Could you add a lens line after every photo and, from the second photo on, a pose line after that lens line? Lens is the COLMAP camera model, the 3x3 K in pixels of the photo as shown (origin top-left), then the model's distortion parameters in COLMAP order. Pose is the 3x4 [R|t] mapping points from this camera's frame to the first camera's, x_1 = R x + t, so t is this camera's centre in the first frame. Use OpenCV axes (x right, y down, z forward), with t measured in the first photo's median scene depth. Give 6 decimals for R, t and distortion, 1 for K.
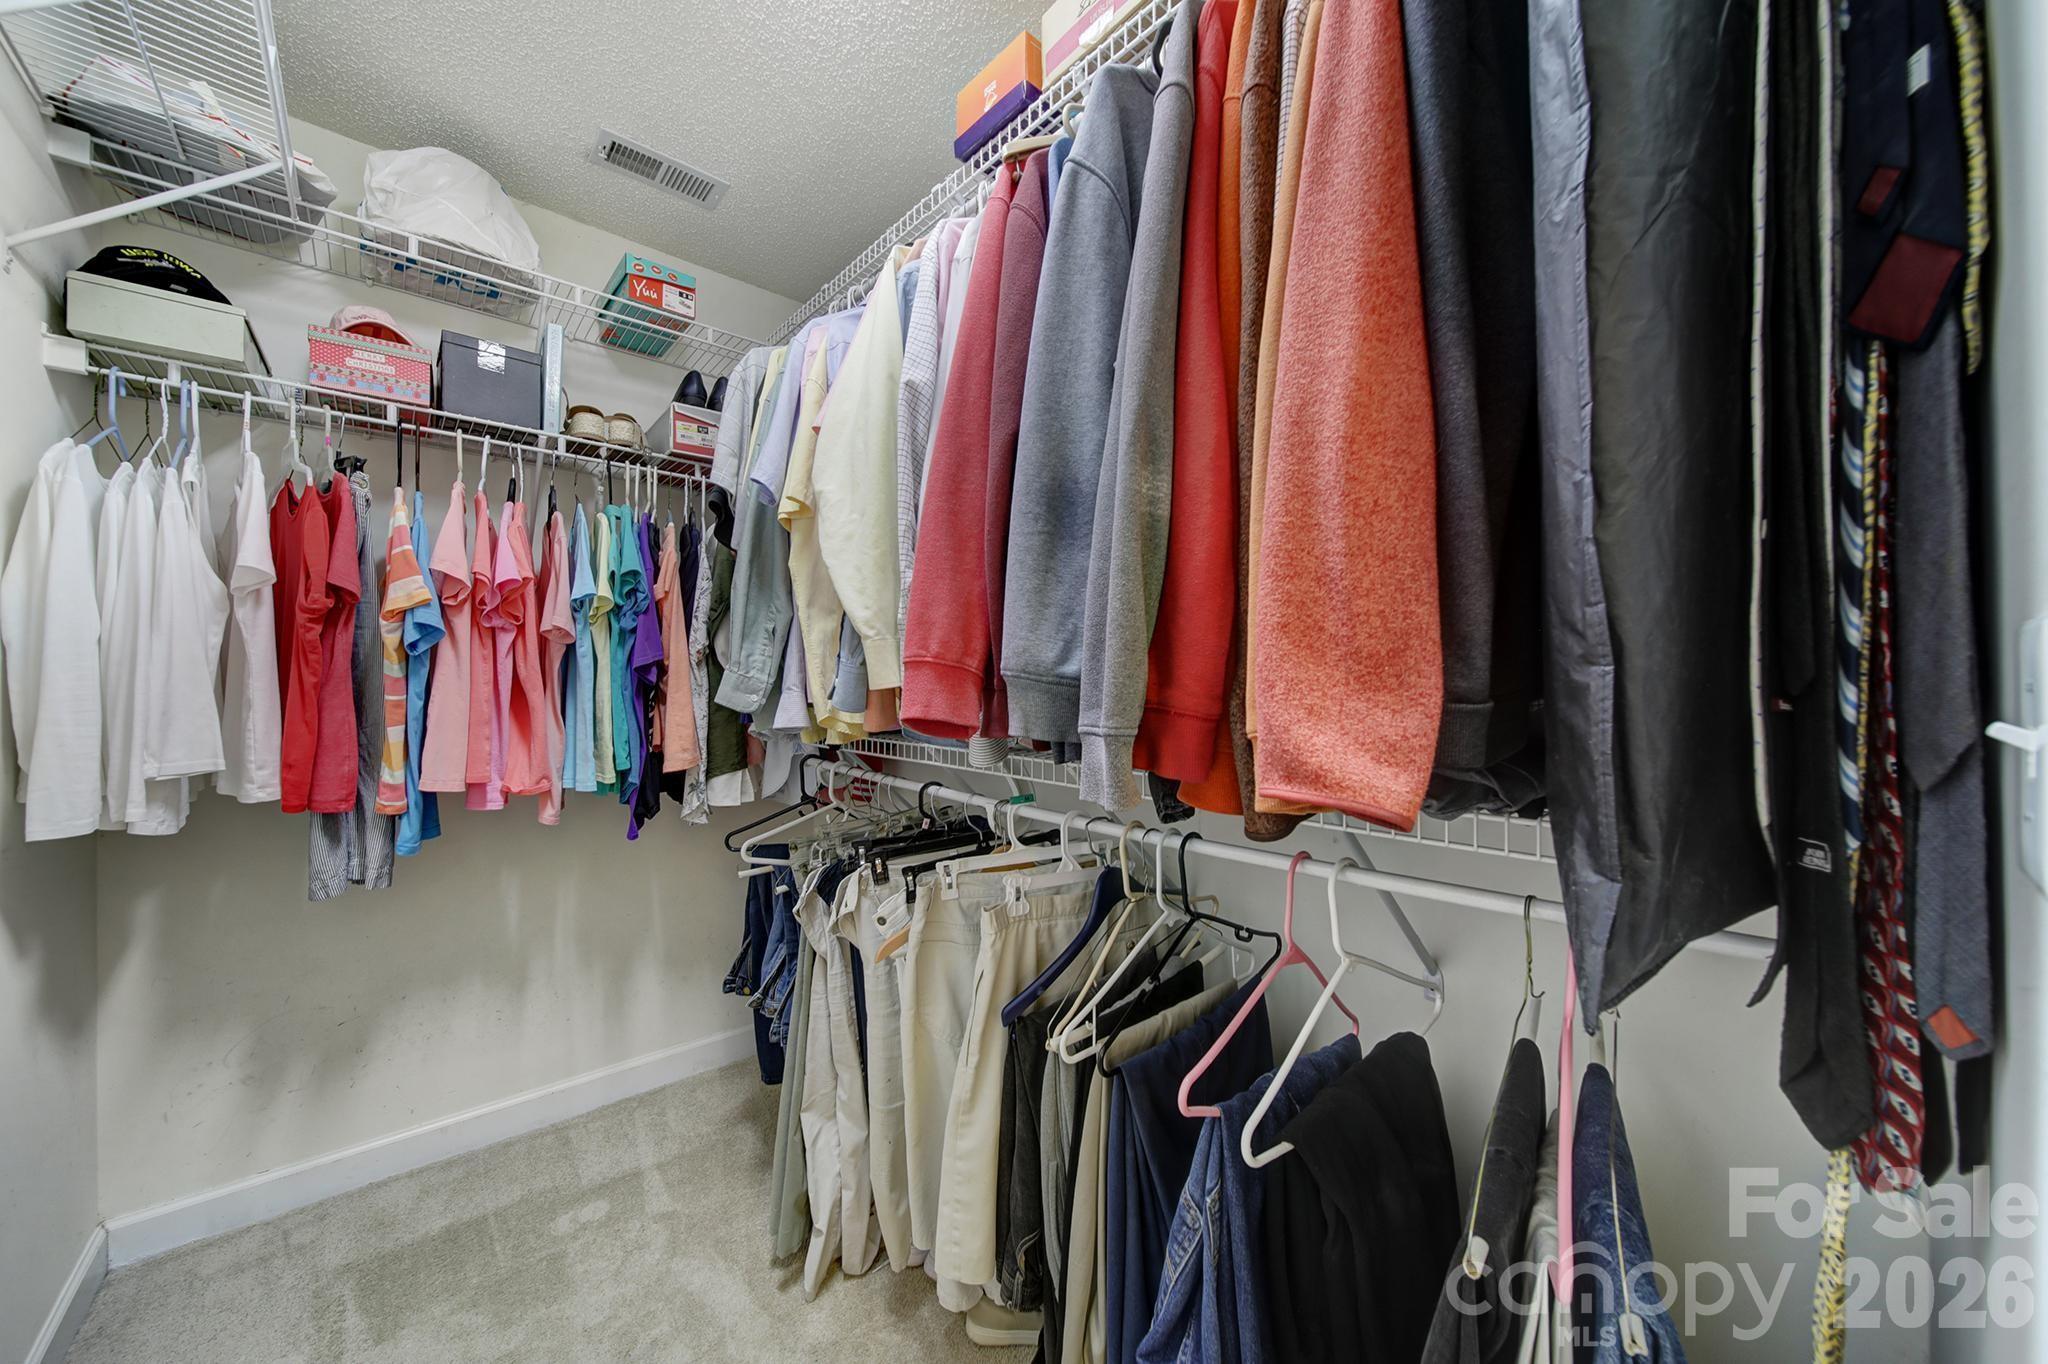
lens RADIAL K [[715.7, 0, 1022.4], [0, 715.7, 677.6], [0, 0, 1]] dist [-0.001542, 0.000012]
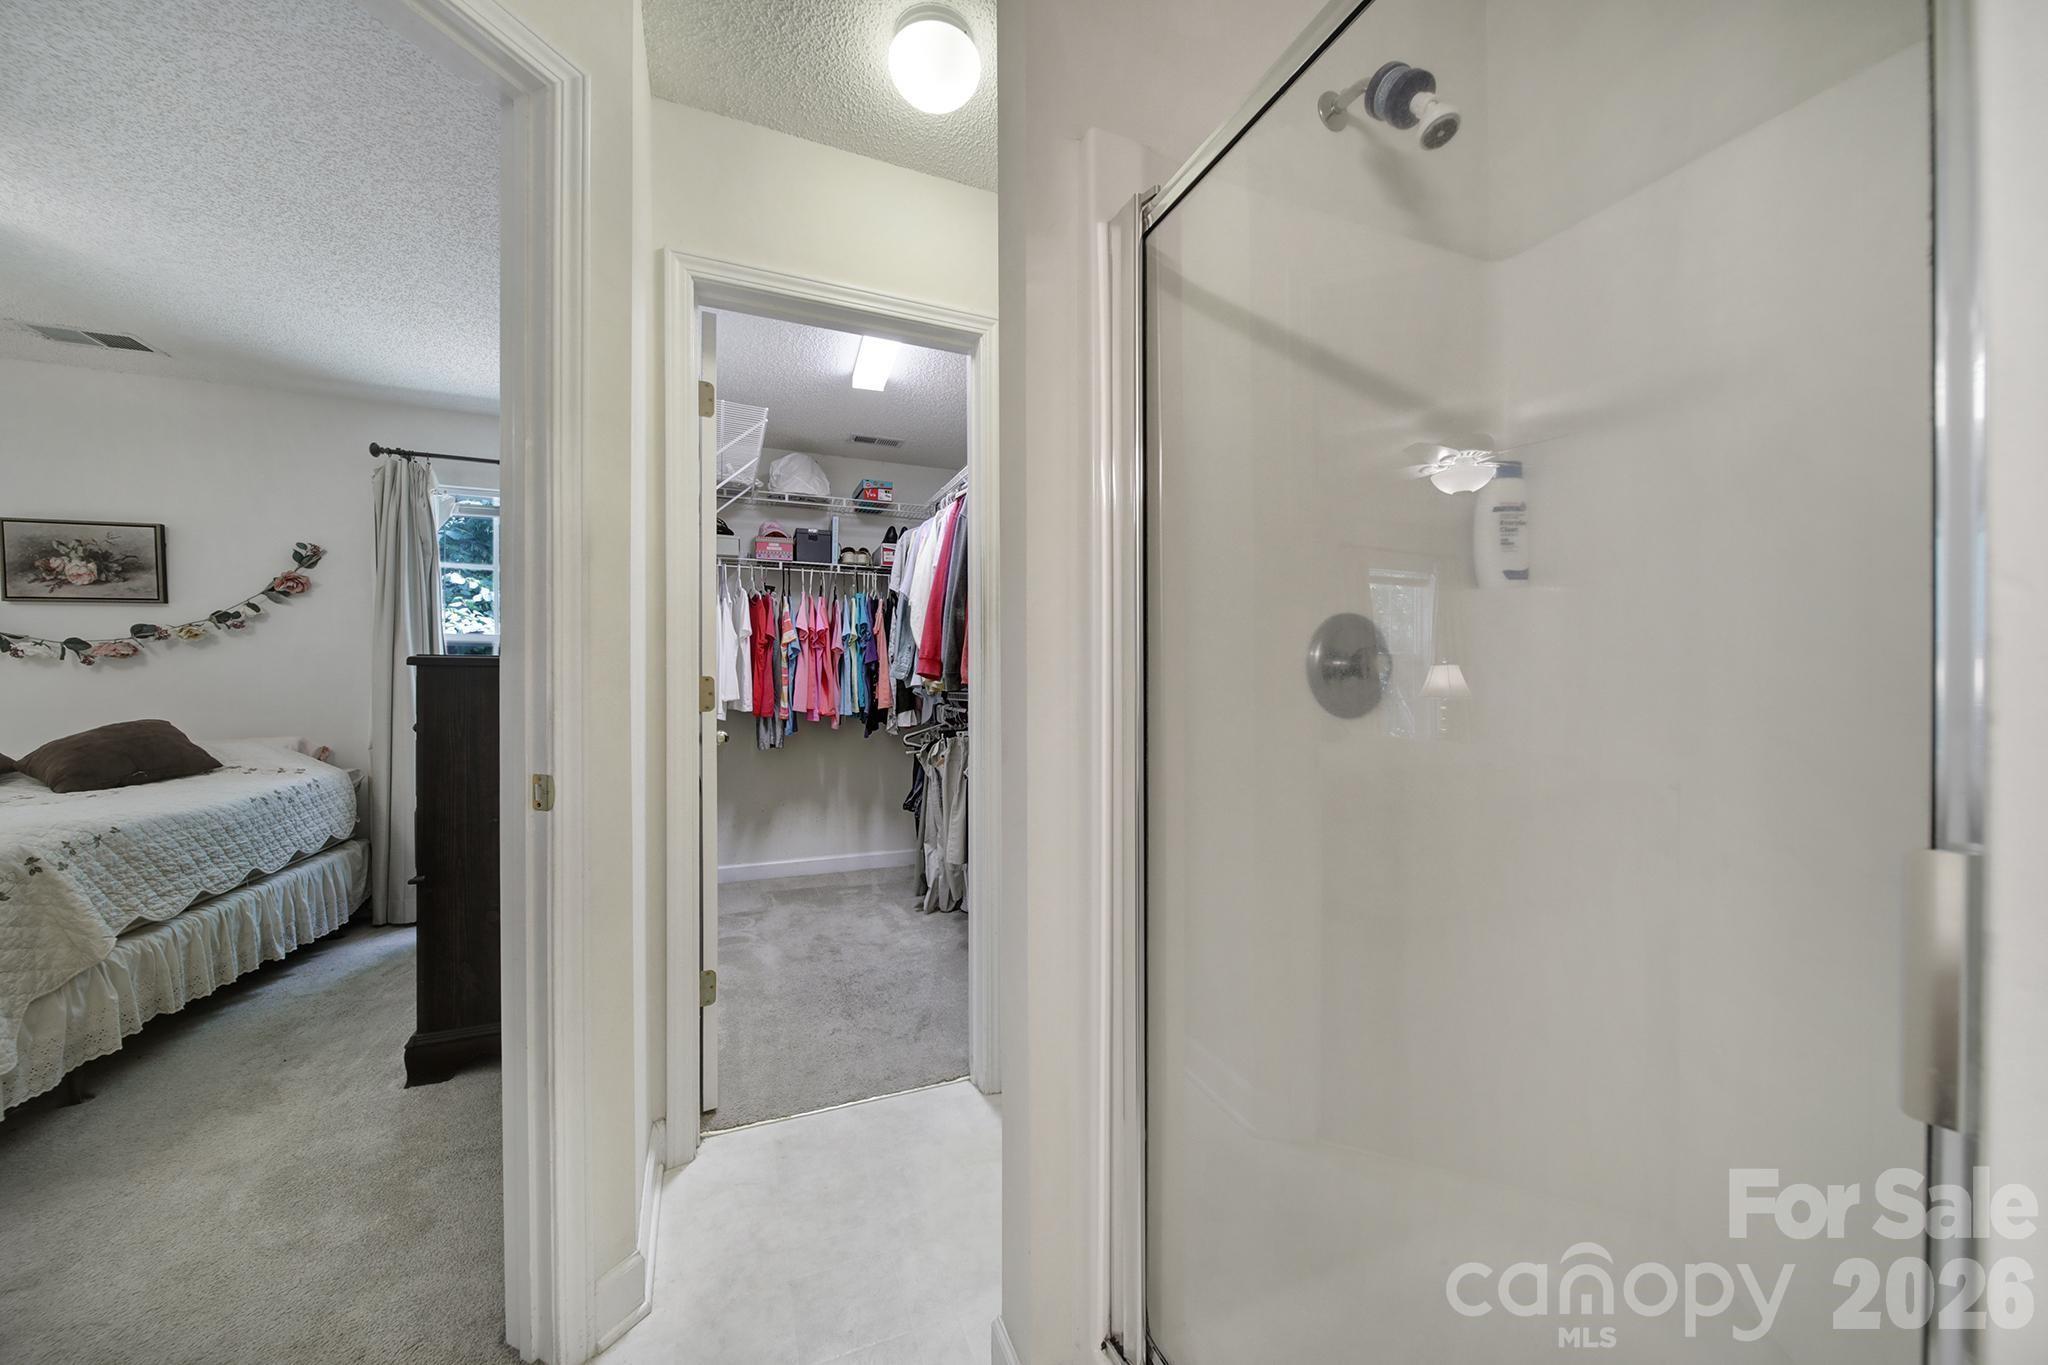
lens RADIAL K [[715.7, 0, 1023.7], [0, 715.7, 682.3], [0, 0, 1]] dist [-0.001542, 0.000012]
pose [[0.945435, -0.004145, -0.325785, 0.739371], [0.005882, 0.999973, 0.004347, 0.041332], [0.325758, -0.006026, 0.945434, -1.092799]]
